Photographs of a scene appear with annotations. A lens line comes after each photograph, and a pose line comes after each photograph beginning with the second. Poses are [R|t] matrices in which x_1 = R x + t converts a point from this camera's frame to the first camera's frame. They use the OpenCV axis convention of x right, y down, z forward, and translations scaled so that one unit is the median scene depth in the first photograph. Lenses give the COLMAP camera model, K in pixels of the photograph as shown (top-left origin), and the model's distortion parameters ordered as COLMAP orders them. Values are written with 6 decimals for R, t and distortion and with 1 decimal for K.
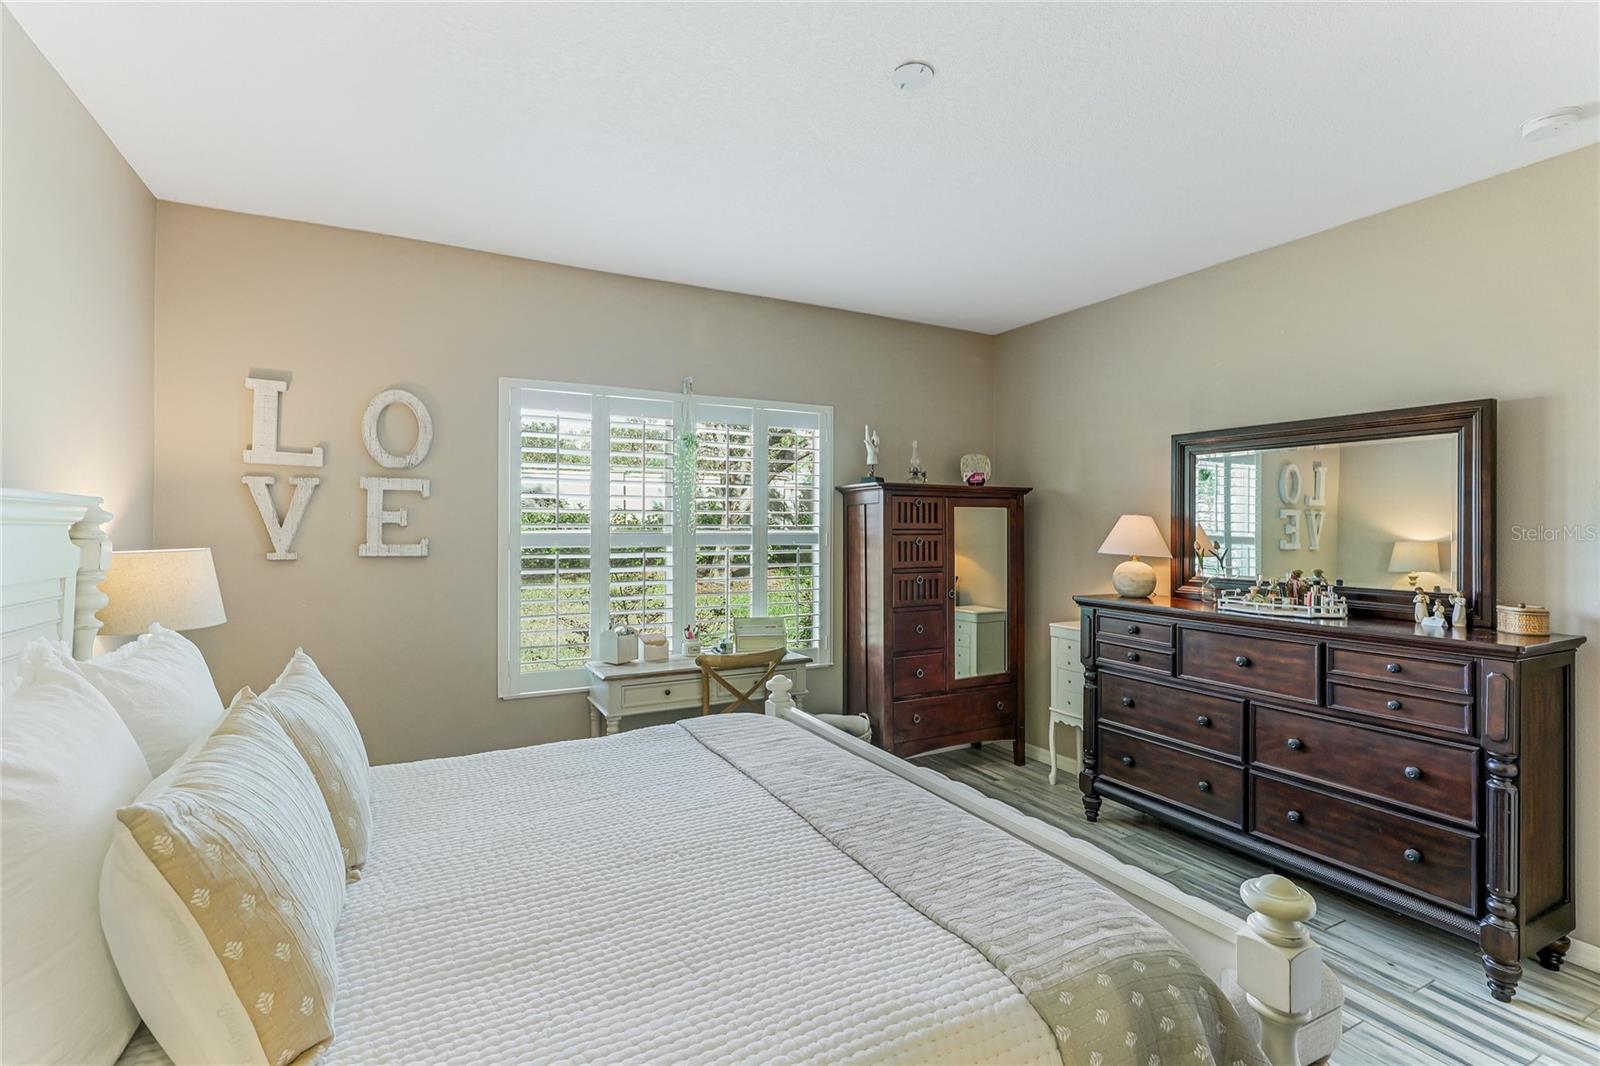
lens RADIAL K [[745.9, 0, 807.9], [0, 745.9, 522.9], [0, 0, 1]] dist [0.001253, 0.000385]
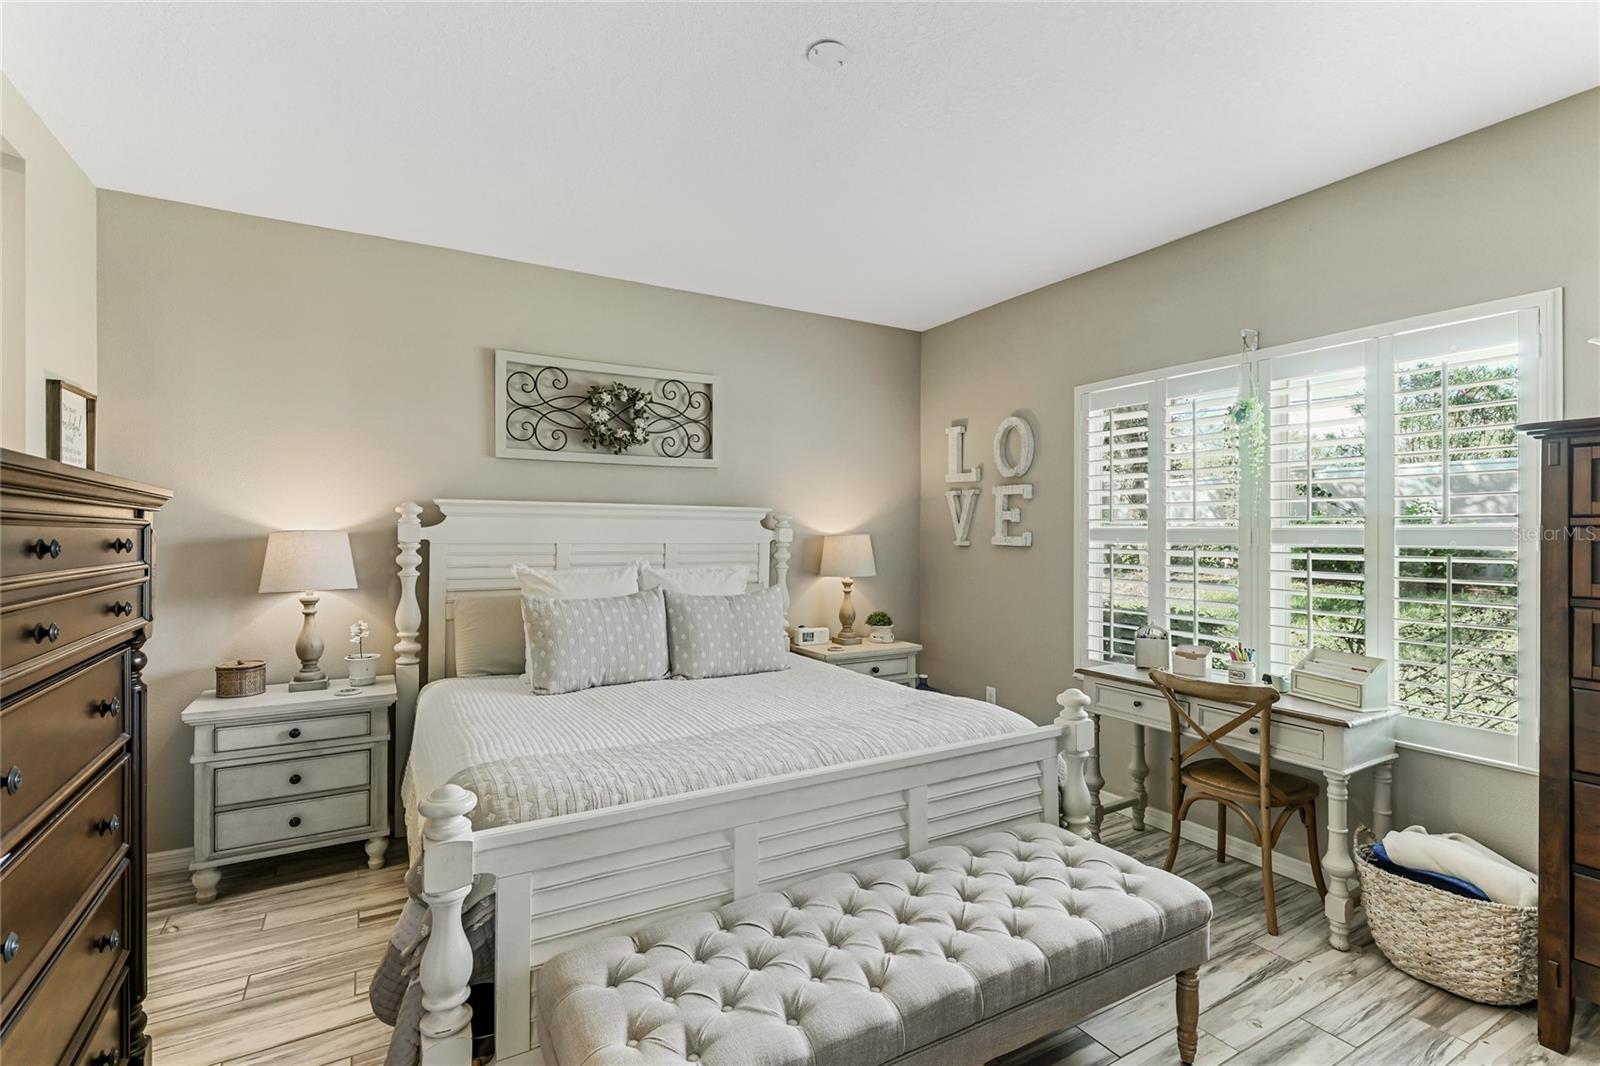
lens RADIAL K [[745.9, 0, 792.4], [0, 745.9, 523.2], [0, 0, 1]] dist [-0.000682, -0.000386]
pose [[0.033925, -0.004453, -0.999414, 0.750754], [0.009338, 0.999948, -0.004139, 0.007916], [0.999381, -0.009192, 0.033965, 0.580574]]
